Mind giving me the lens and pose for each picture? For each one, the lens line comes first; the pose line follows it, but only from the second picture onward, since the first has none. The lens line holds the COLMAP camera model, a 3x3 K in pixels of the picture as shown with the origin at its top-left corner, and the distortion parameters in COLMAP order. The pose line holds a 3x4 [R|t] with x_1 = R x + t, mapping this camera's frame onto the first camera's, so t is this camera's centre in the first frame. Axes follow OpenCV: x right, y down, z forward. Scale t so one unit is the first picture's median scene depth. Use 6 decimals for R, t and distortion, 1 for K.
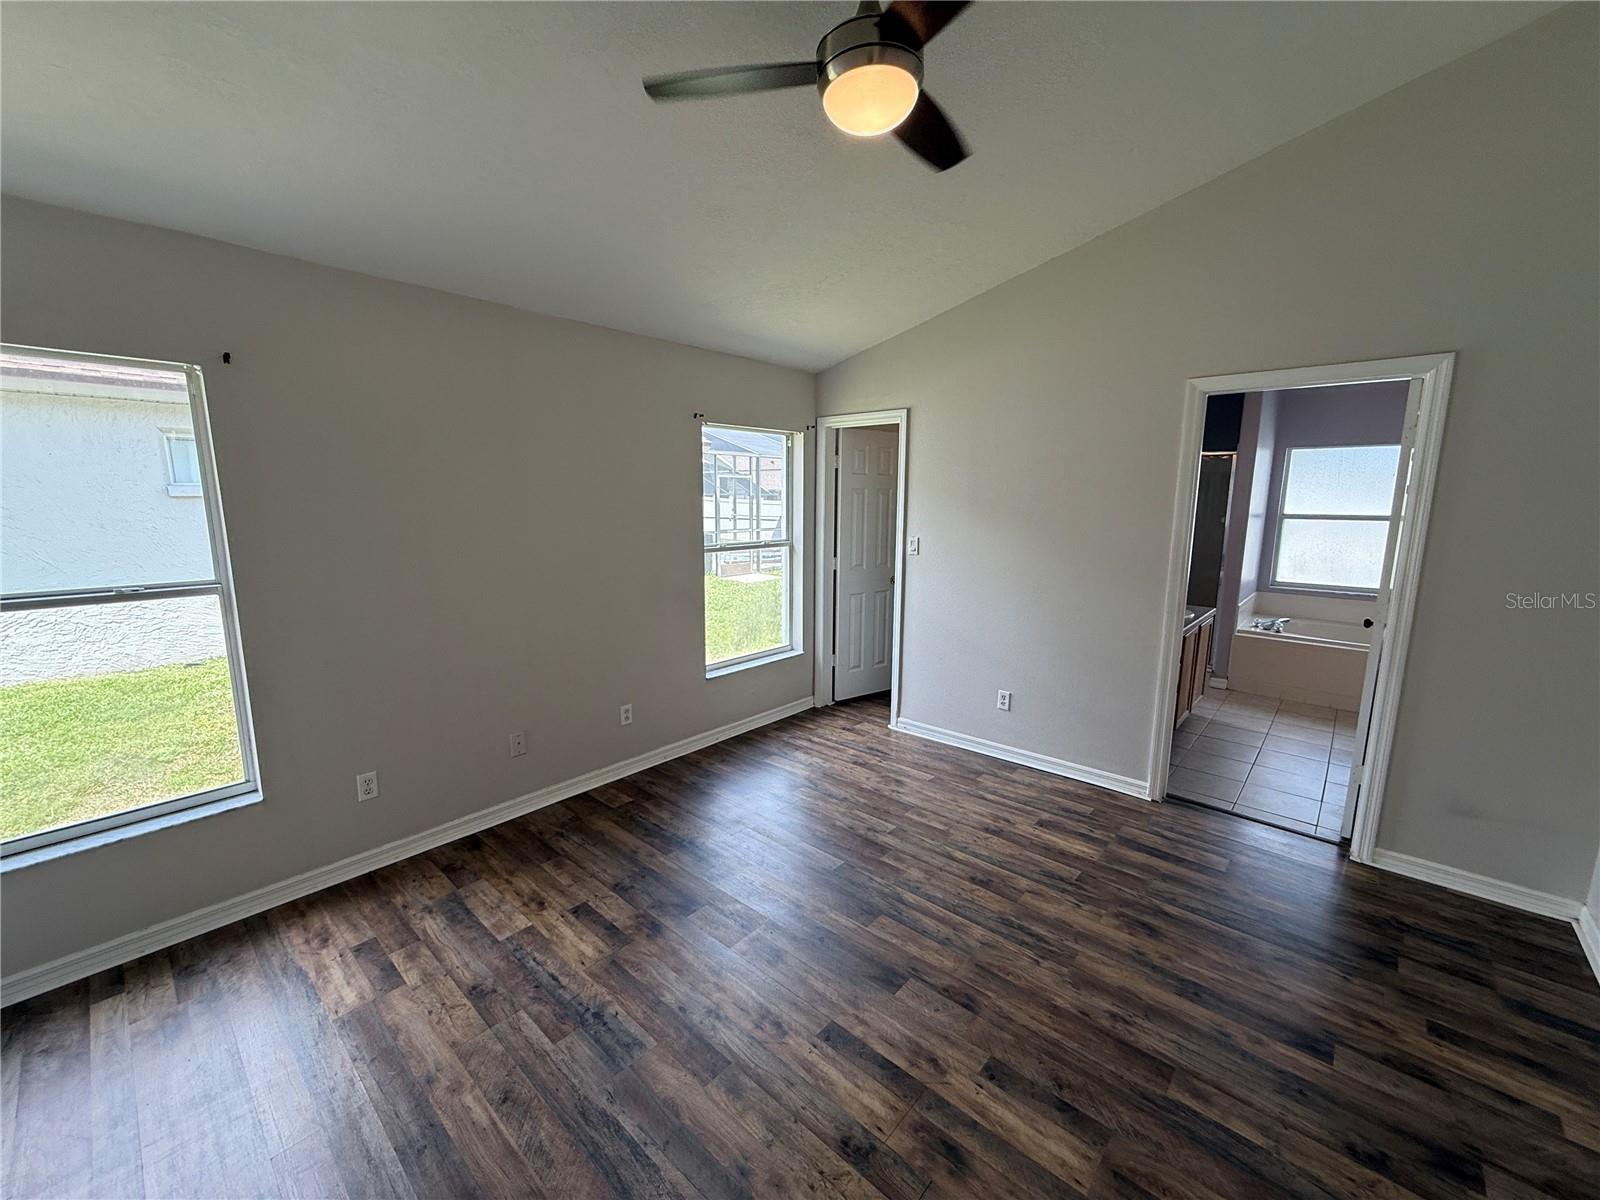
lens RADIAL K [[638.2, 0, 806.6], [0, 638.2, 602.2], [0, 0, 1]] dist [0.001342, 0.000305]
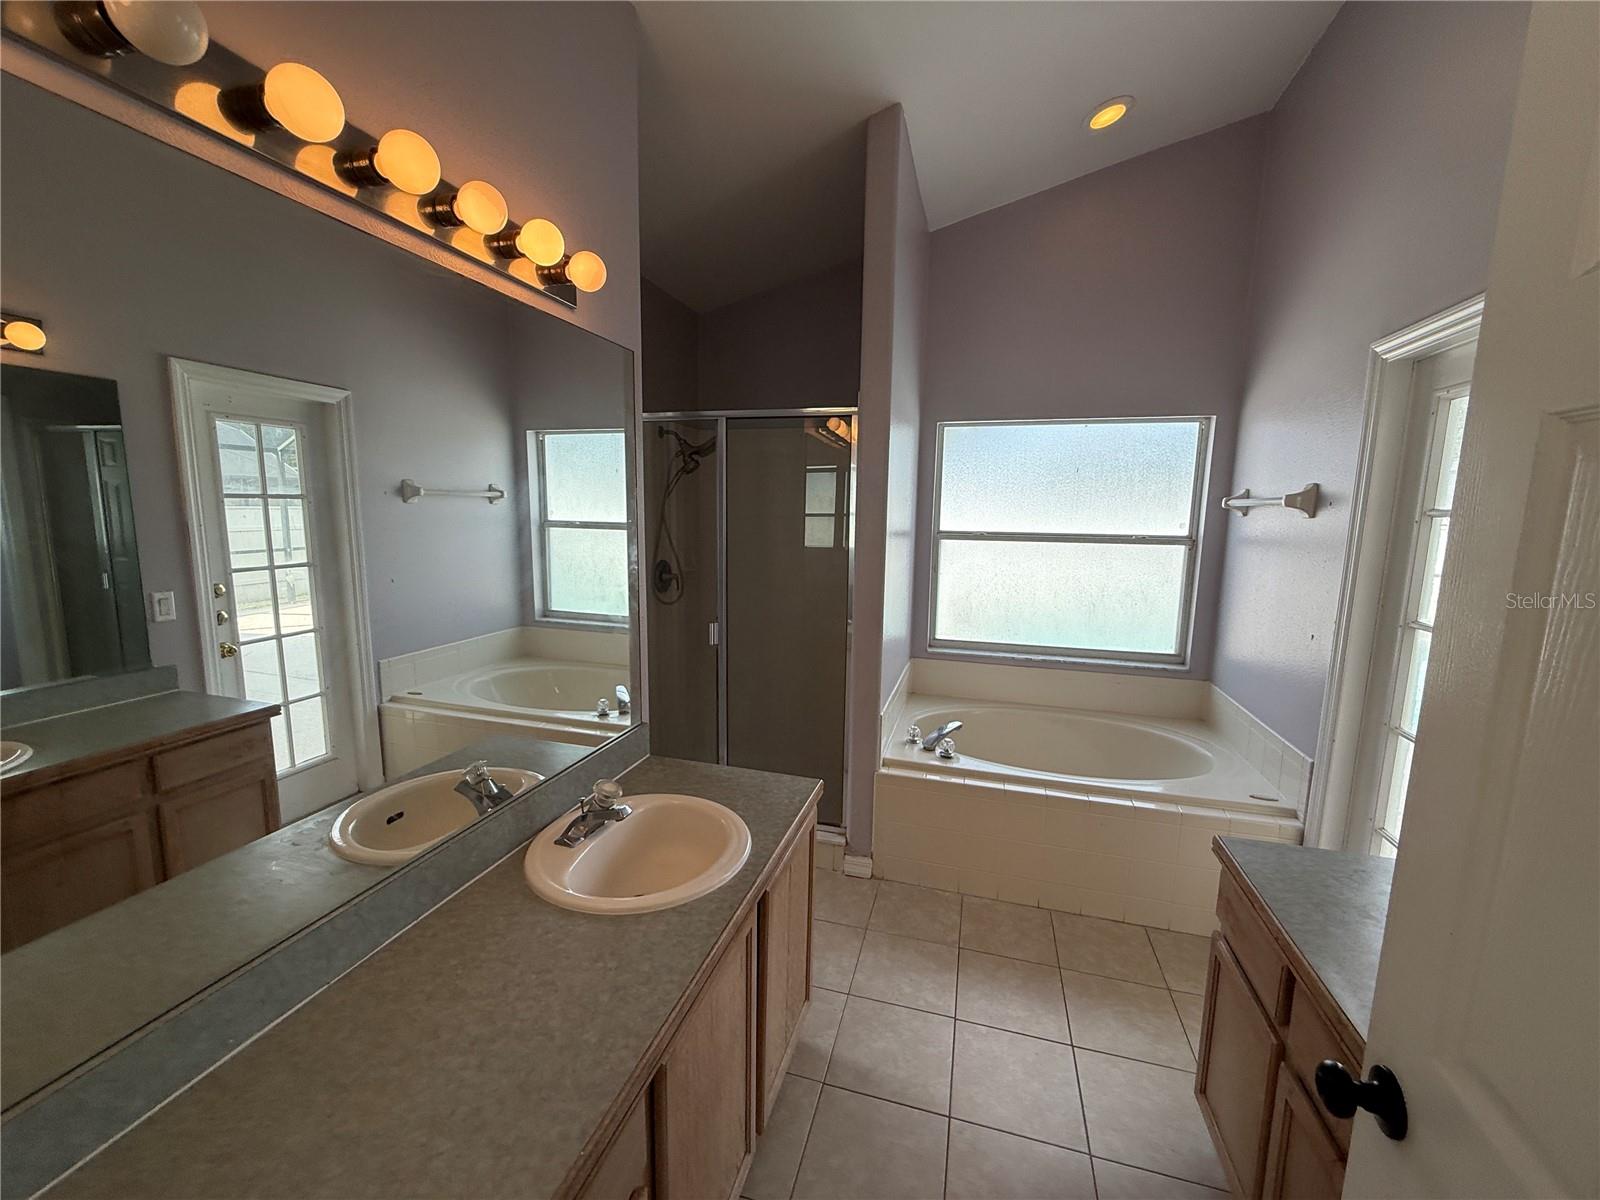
lens RADIAL K [[638.2, 0, 799.5], [0, 638.2, 599.7], [0, 0, 1]] dist [0.001342, 0.000305]
pose [[0.907328, -0.051913, 0.417205, 0.608157], [0.063528, 0.997882, -0.013994, -0.119101], [-0.415595, 0.039202, 0.908705, 0.832651]]
